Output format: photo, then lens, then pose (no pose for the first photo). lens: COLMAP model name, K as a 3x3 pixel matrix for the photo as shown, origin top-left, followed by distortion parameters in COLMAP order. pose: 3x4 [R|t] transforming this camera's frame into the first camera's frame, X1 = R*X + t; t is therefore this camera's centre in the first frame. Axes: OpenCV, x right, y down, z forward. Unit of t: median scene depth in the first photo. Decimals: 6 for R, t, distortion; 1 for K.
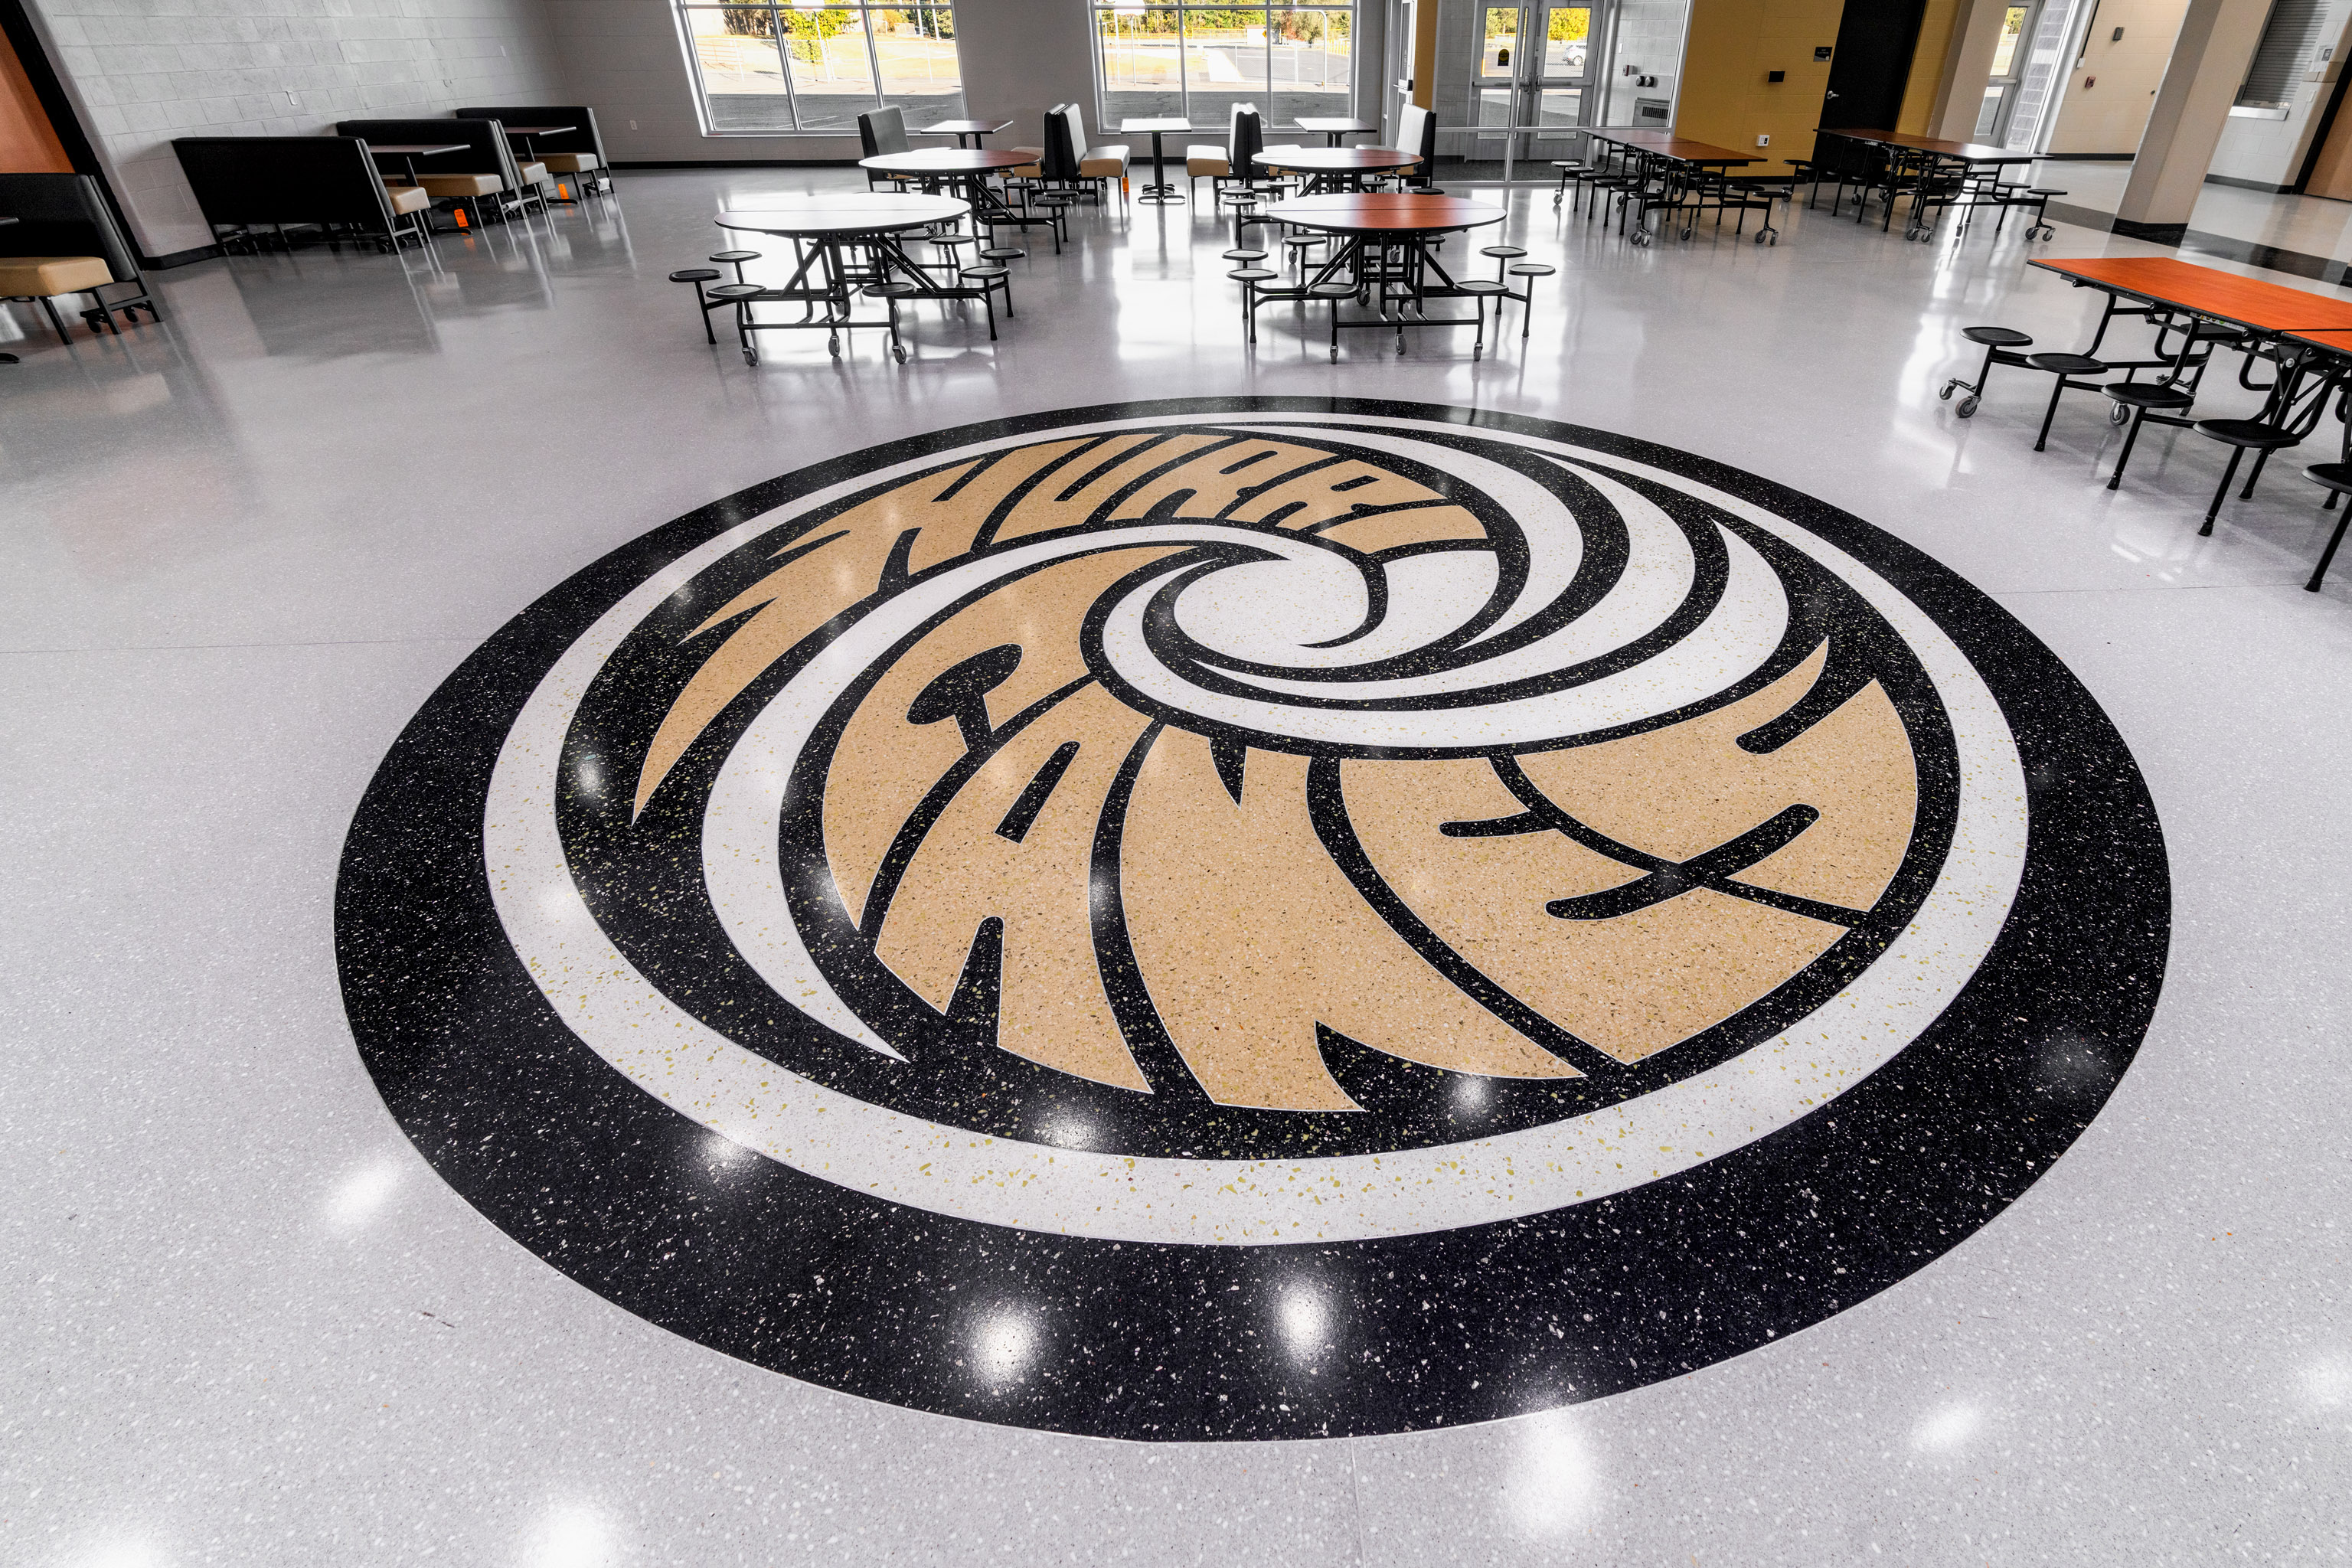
lens RADIAL K [[1133.8, 0, 1306.5], [0, 1133.8, 680.2], [0, 0, 1]] dist [-0.001474, 0.000234]
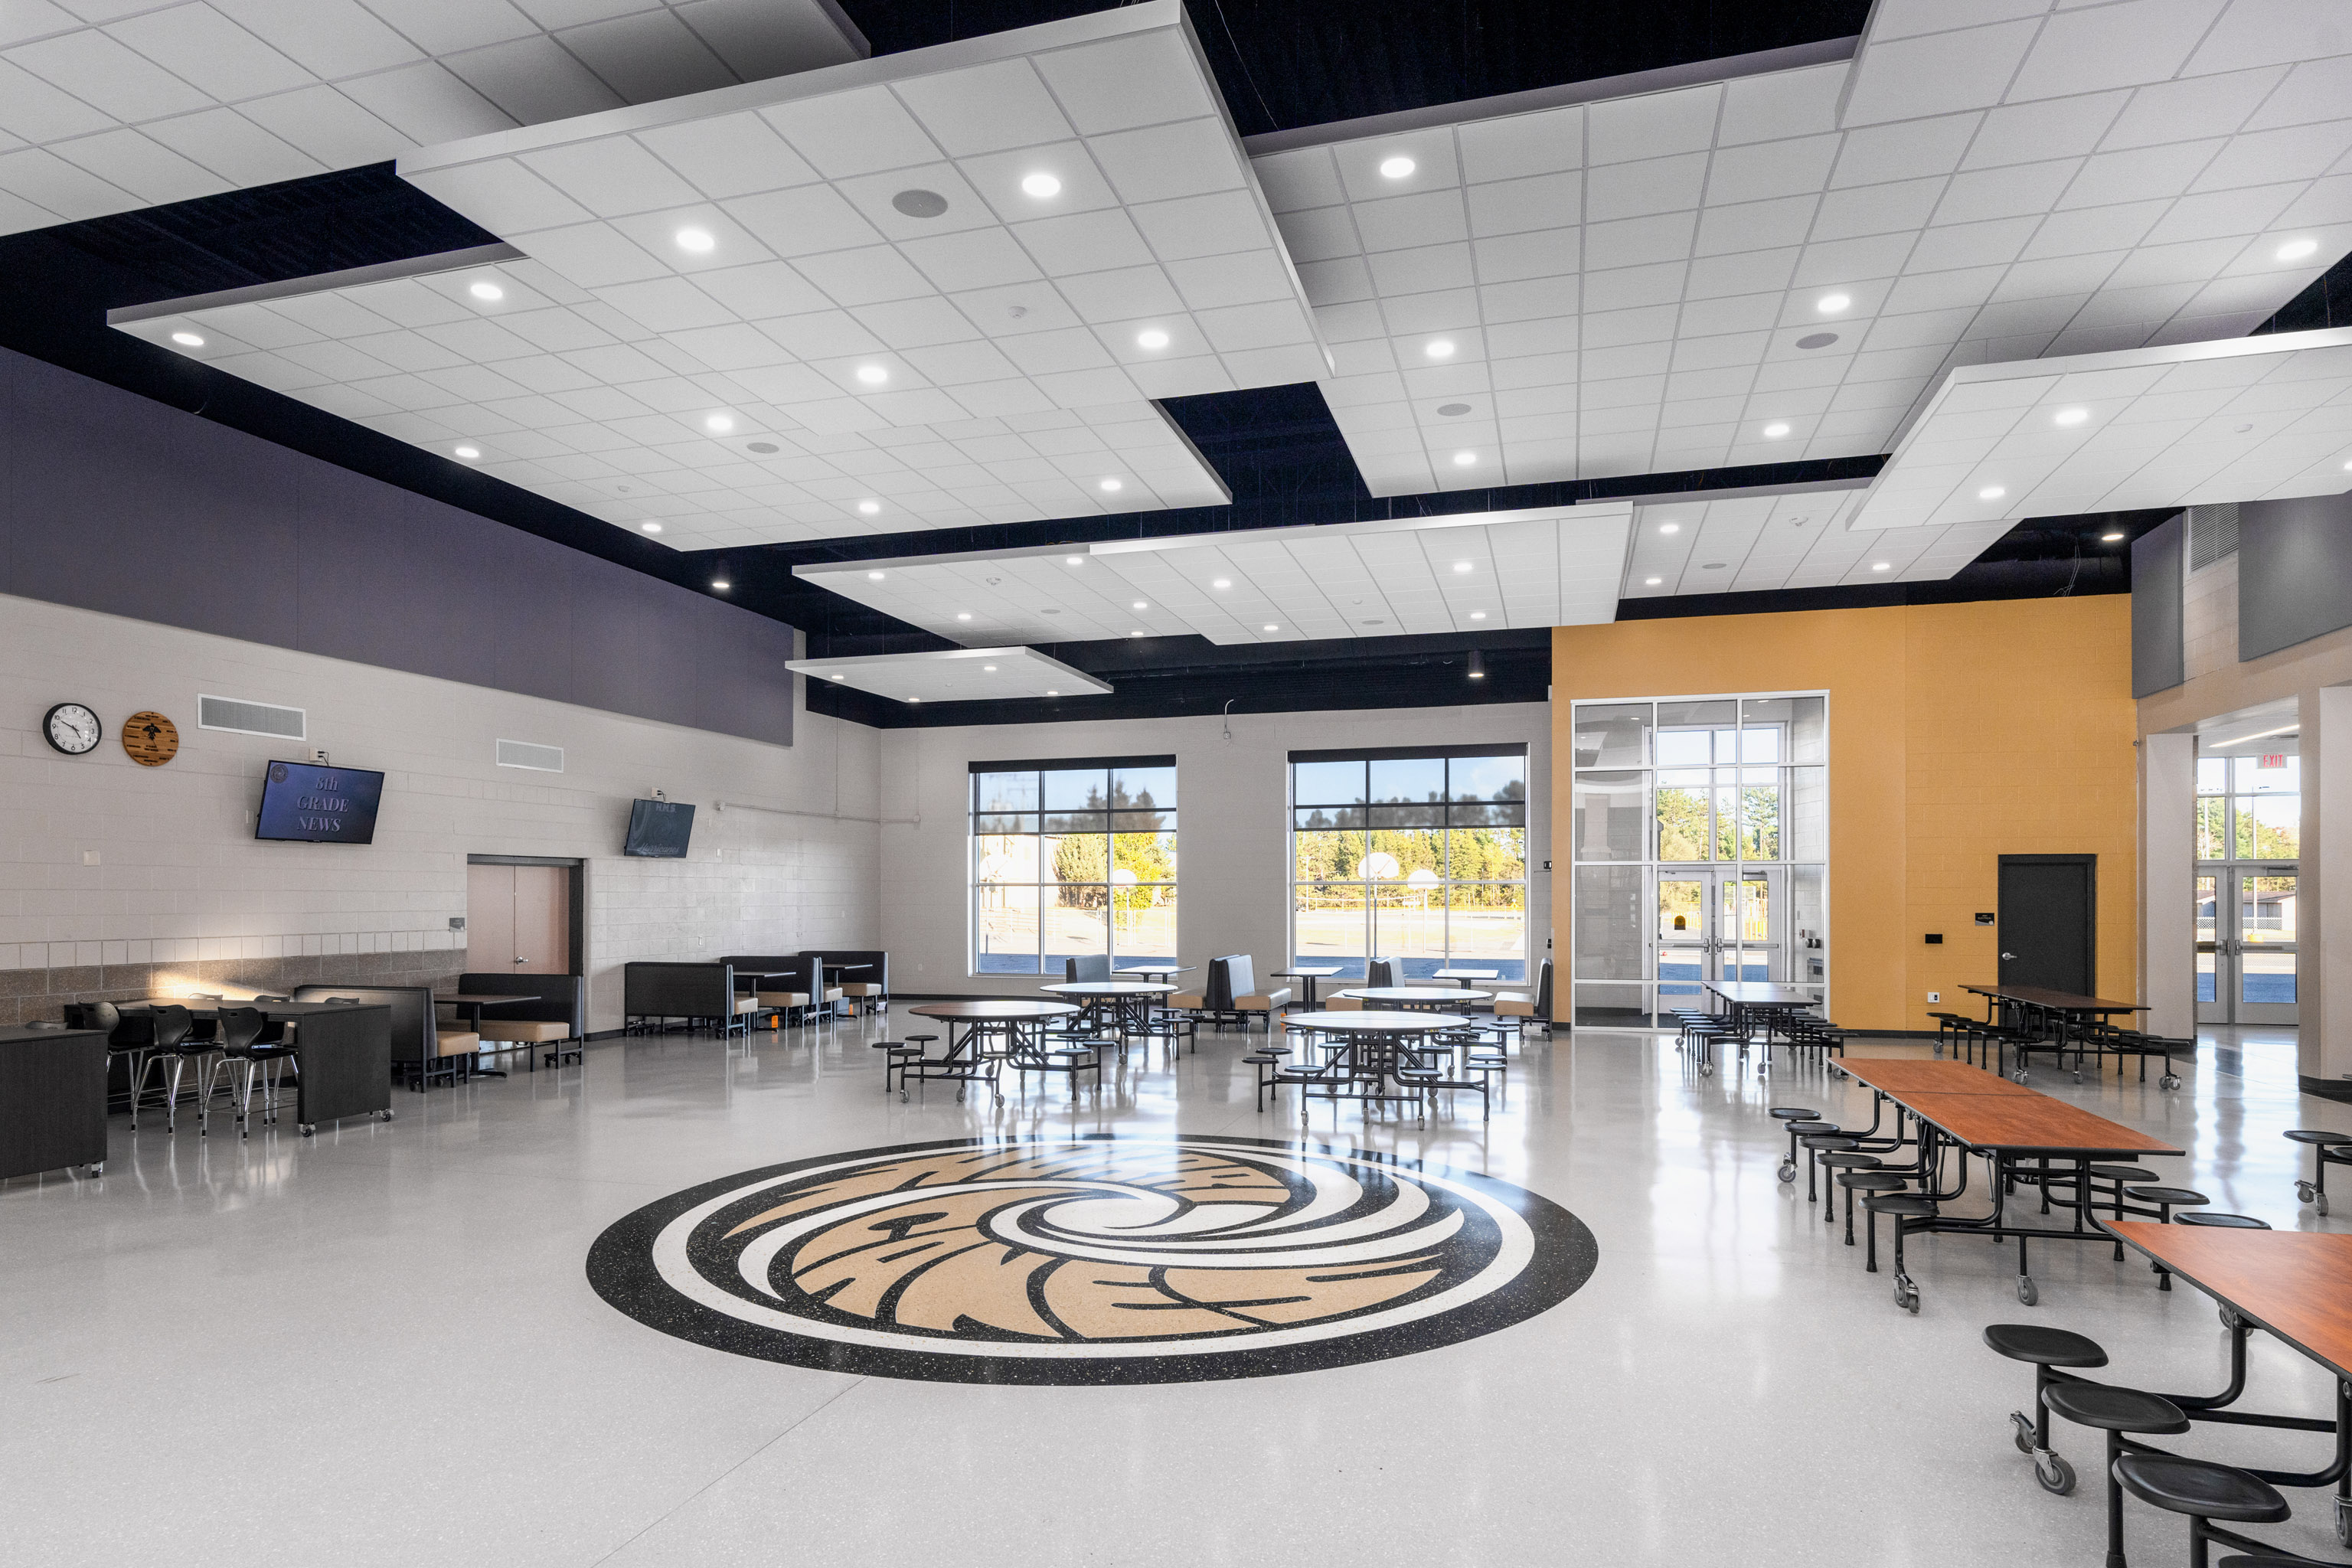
lens RADIAL K [[1395.5, 0, 1125.3], [0, 1395.5, 883.0], [0, 0, 1]] dist [0.008187, 0.000842]
pose [[0.928997, -0.006750, -0.370026, 0.651680], [-0.183161, 0.860413, -0.475544, 0.416895], [0.321586, 0.509553, 0.798084, -0.697135]]
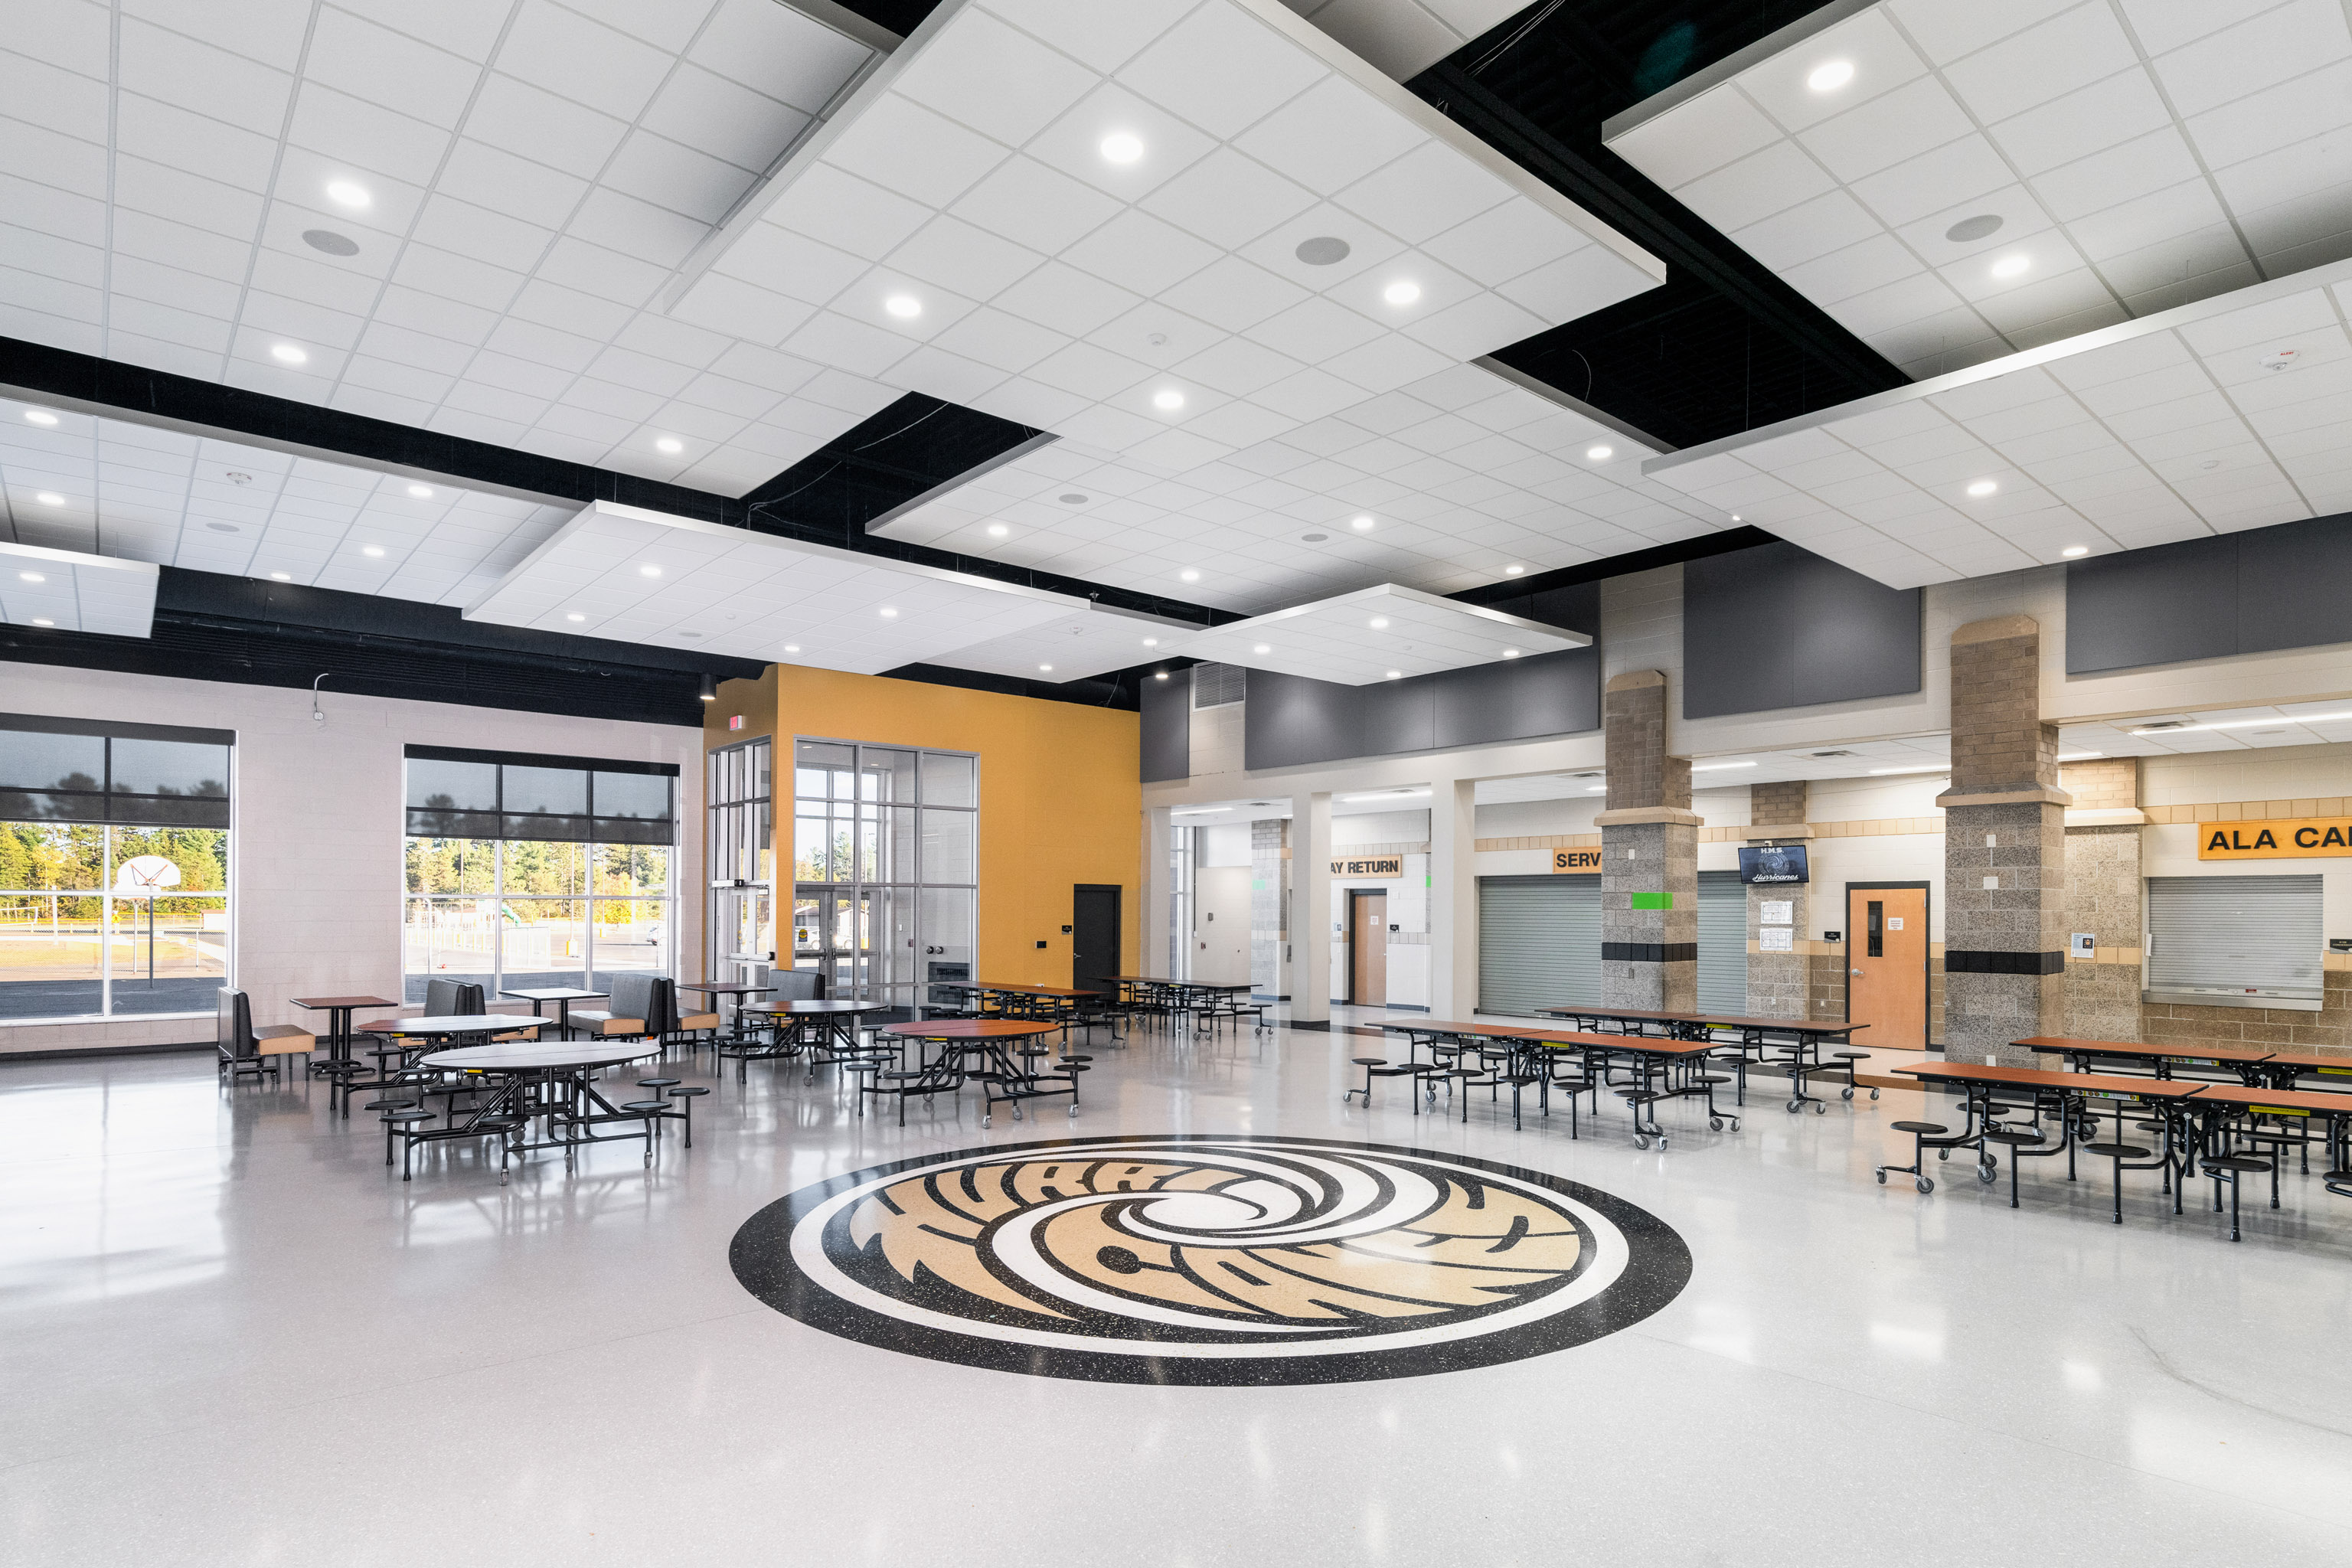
lens RADIAL K [[1254.7, 0, 1173.3], [0, 1254.7, 938.0], [0, 0, 1]] dist [-0.003583, -0.001043]
pose [[0.805510, -0.012360, 0.592454, -1.073651], [0.295913, 0.874595, -0.384082, 0.260097], [-0.513410, 0.484696, 0.708152, -0.460472]]
